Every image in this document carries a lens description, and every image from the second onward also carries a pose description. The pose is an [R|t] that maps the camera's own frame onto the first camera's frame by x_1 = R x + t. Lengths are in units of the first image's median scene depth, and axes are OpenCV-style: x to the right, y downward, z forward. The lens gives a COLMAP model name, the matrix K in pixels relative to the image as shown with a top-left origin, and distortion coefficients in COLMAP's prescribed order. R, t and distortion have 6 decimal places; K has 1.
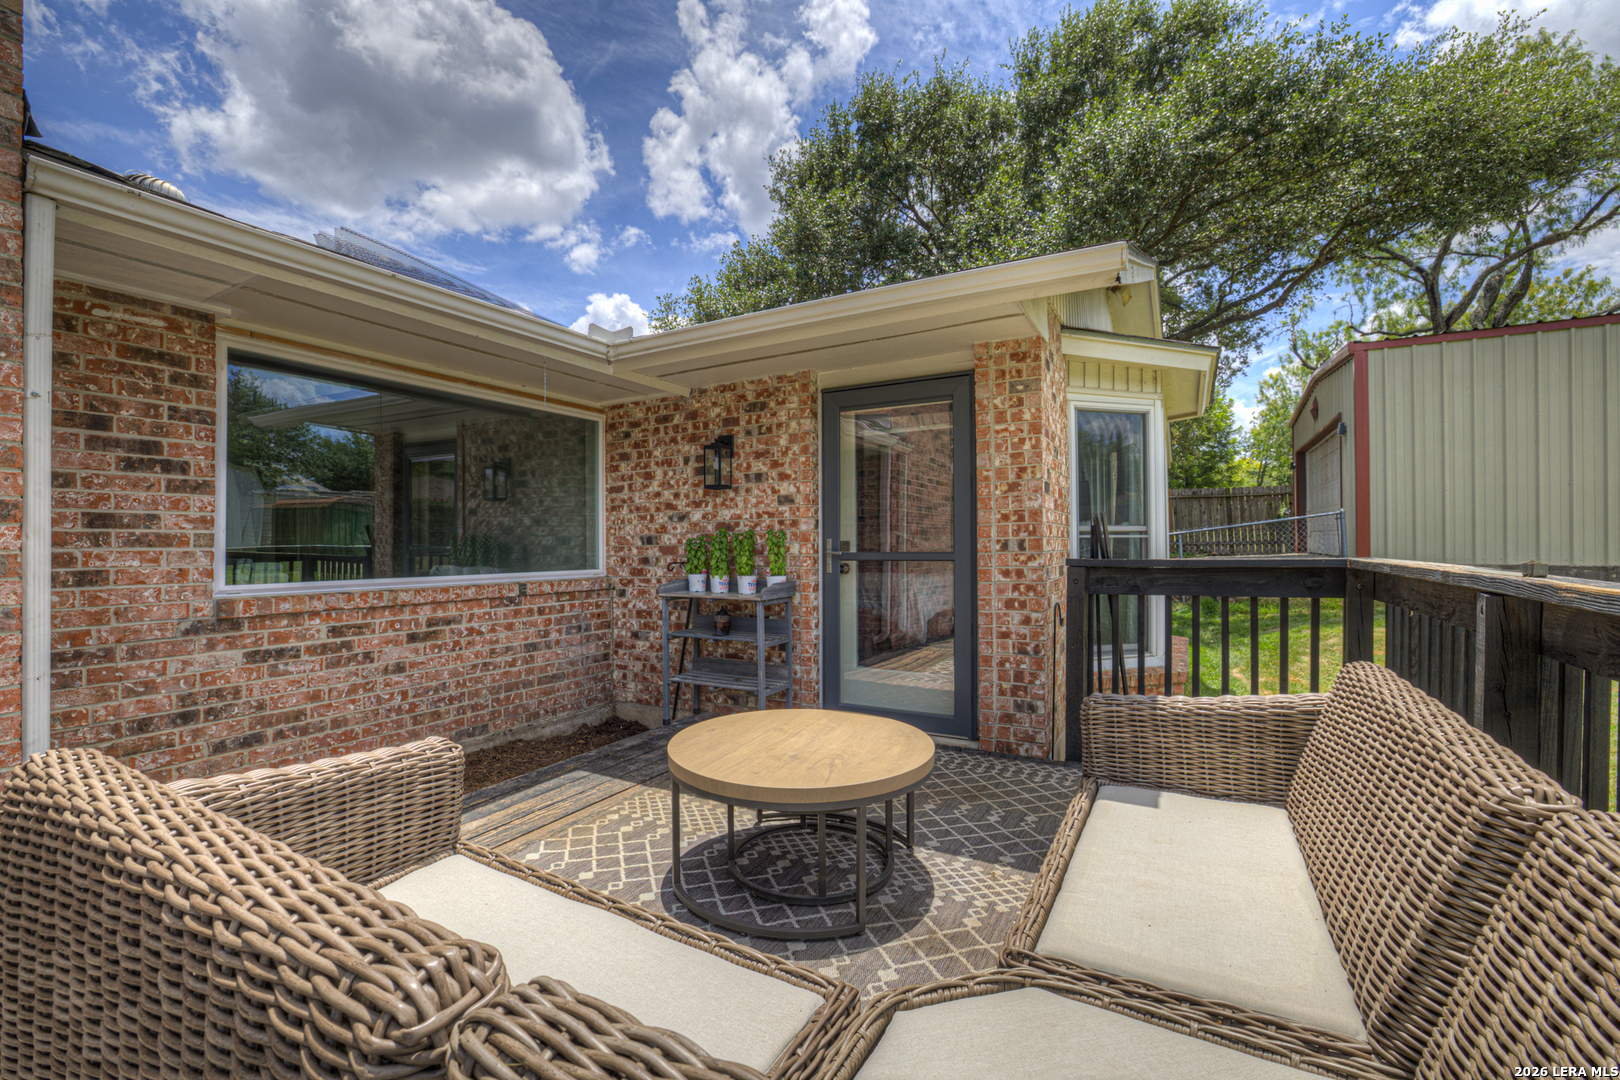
lens RADIAL K [[695.7, 0, 801.6], [0, 695.7, 537.7], [0, 0, 1]] dist [-0.036023, 0.008107]
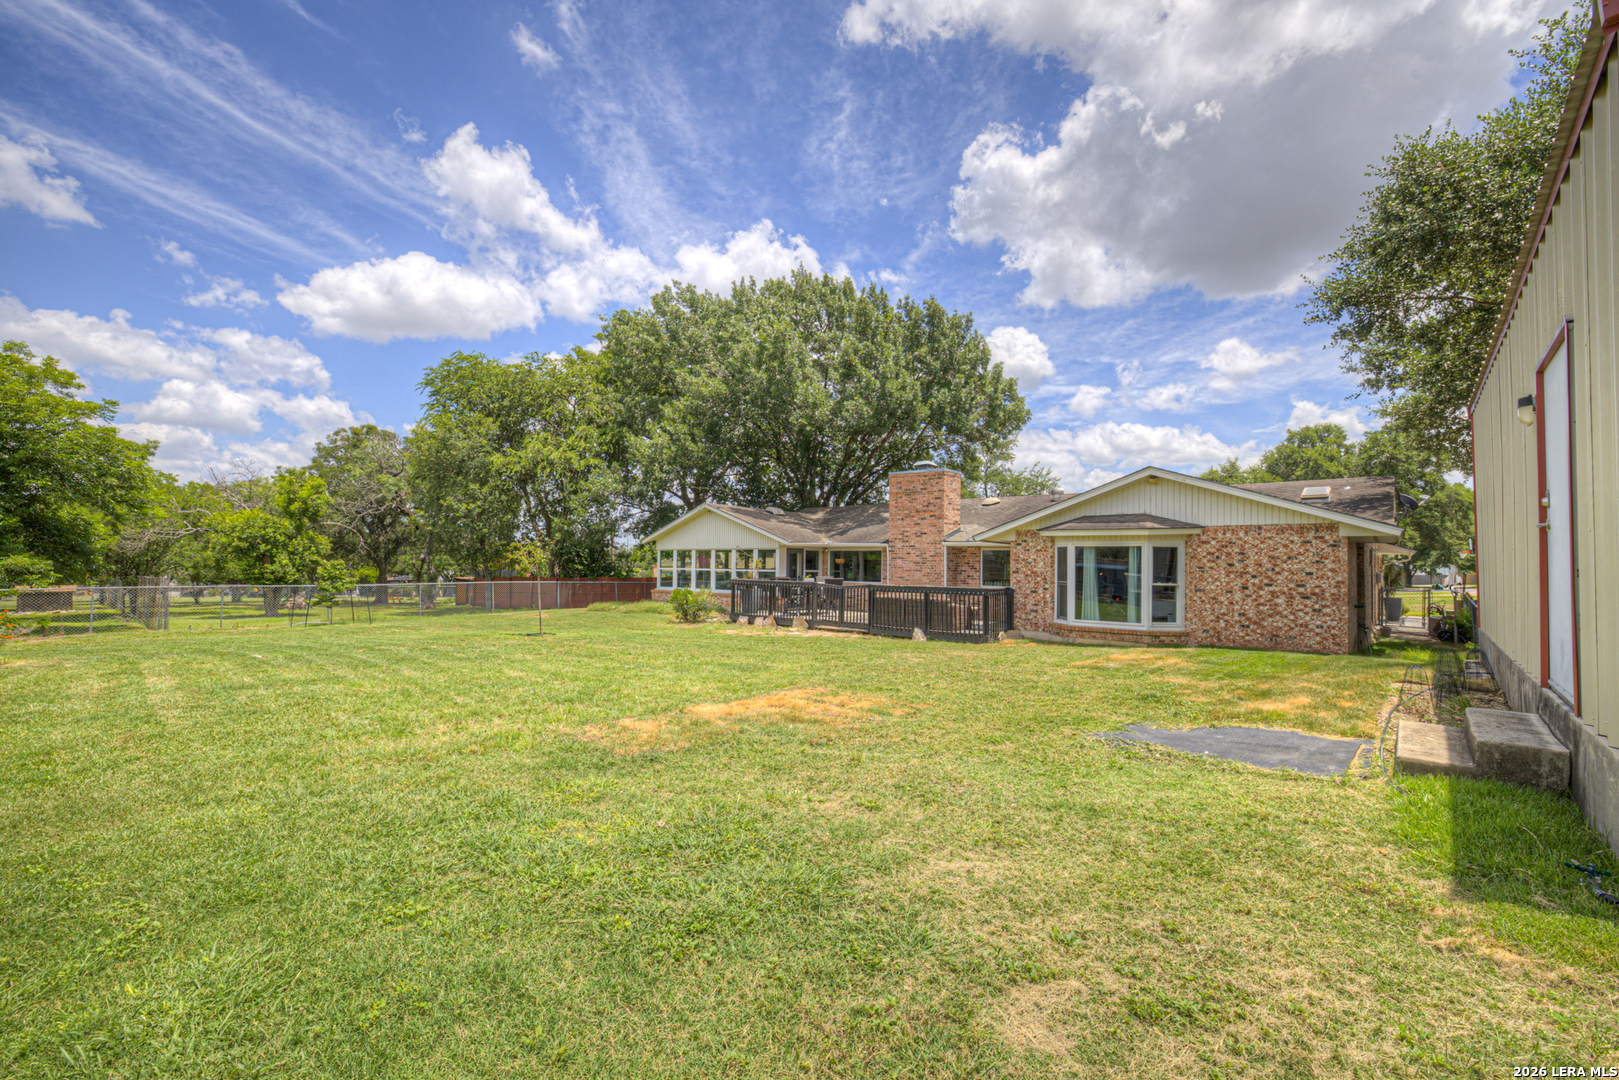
lens RADIAL K [[695.2, 0, 822.8], [0, 695.2, 543.6], [0, 0, 1]] dist [-0.036023, 0.008107]
pose [[-0.201354, -0.028471, -0.979105, 5.096137], [-0.008469, 0.999591, -0.027325, -0.121273], [0.979482, 0.002790, -0.201513, 0.700153]]
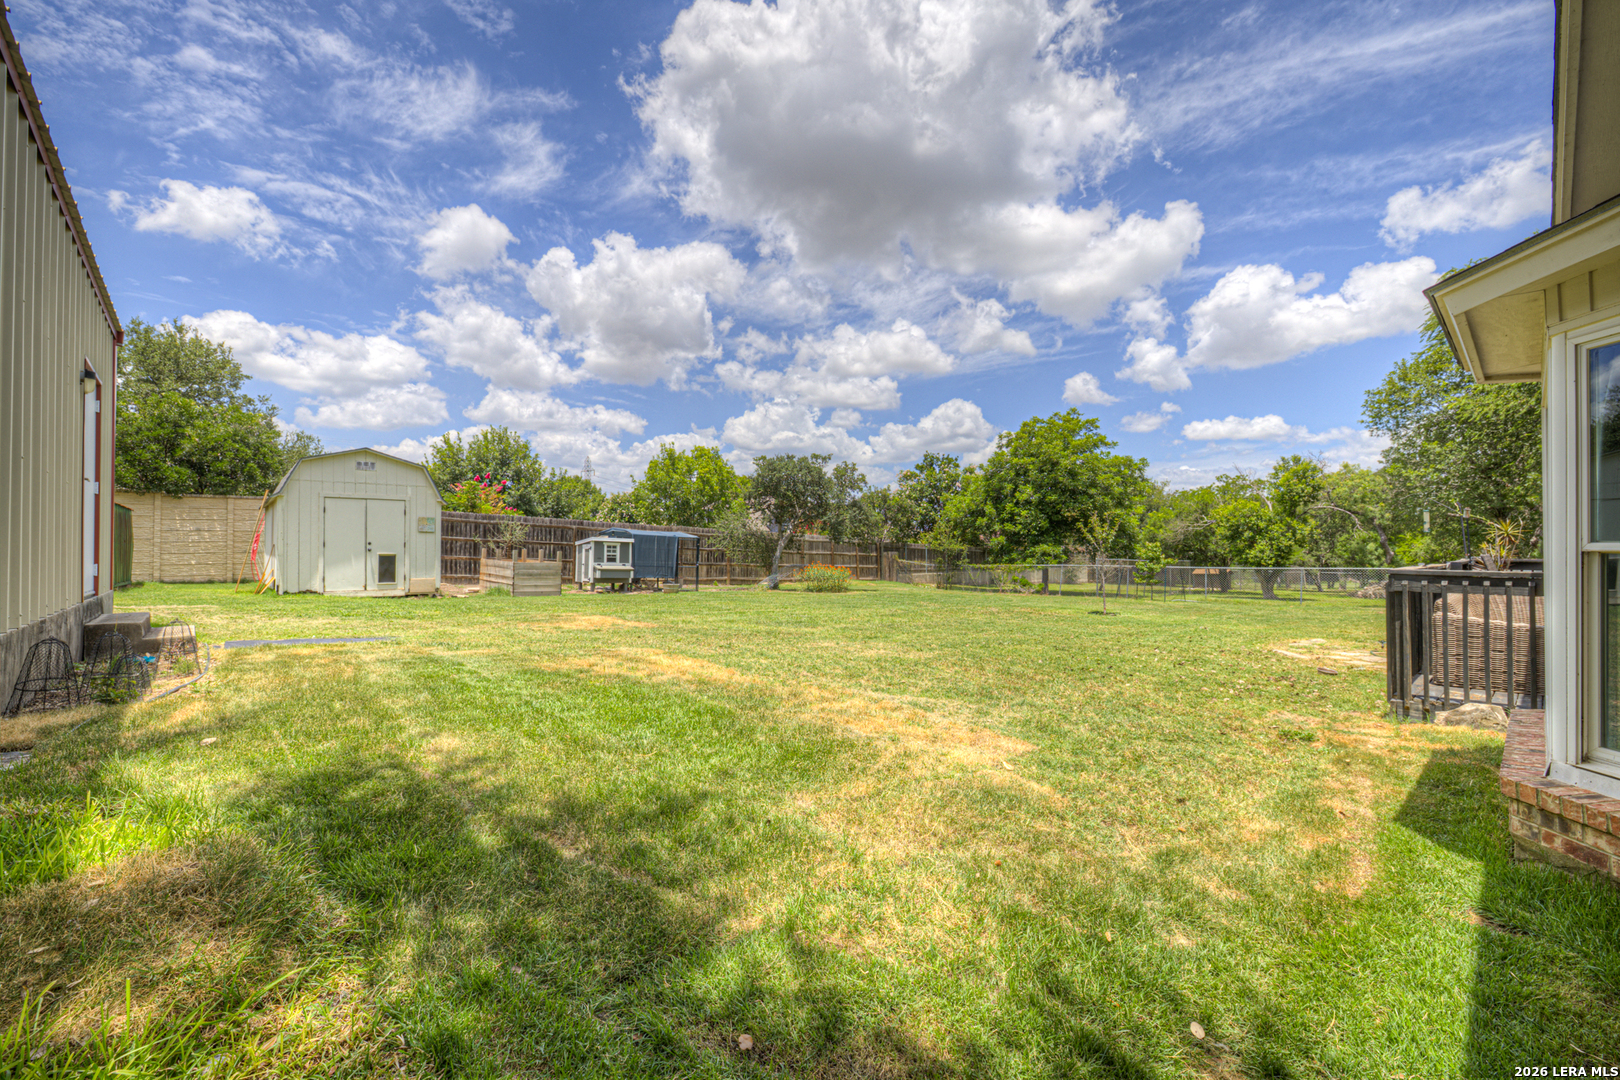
lens RADIAL K [[693.9, 0, 816.9], [0, 693.9, 541.7], [0, 0, 1]] dist [-0.012113, 0.002526]
pose [[-0.950350, 0.015106, 0.310816, 1.329121], [0.009120, 0.999744, -0.020704, -0.018681], [-0.311049, -0.016841, -0.950245, 2.820039]]
